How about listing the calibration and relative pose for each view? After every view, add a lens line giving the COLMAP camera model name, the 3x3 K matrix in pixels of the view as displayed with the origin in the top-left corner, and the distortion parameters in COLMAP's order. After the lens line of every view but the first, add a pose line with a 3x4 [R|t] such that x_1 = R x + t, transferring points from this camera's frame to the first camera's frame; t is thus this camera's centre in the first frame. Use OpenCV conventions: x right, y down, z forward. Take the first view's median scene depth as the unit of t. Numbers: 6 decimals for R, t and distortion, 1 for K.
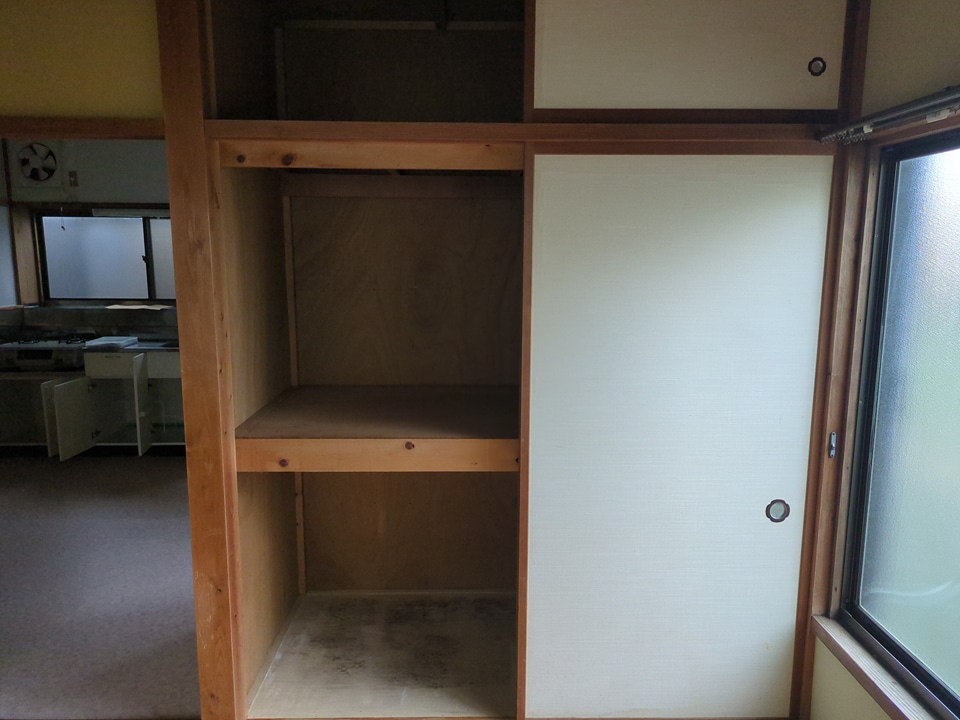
lens RADIAL K [[720.7, 0, 480.0], [0, 720.7, 360.0], [0, 0, 1]] dist [0.047475, -0.041003]
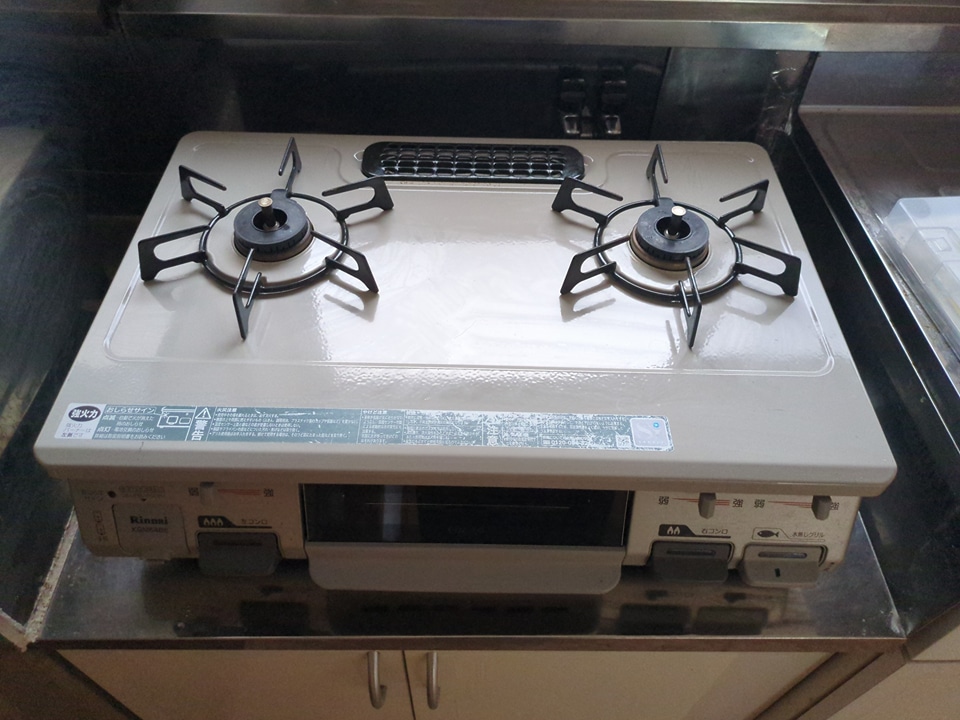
lens RADIAL K [[720.7, 0, 480.0], [0, 720.7, 360.0], [0, 0, 1]] dist [0.047475, -0.041003]
pose [[0.999625, 0.025330, 0.010435, -0.561670], [-0.026088, 0.763913, 0.644792, -0.082658], [0.008361, -0.644822, 0.764287, 0.860262]]
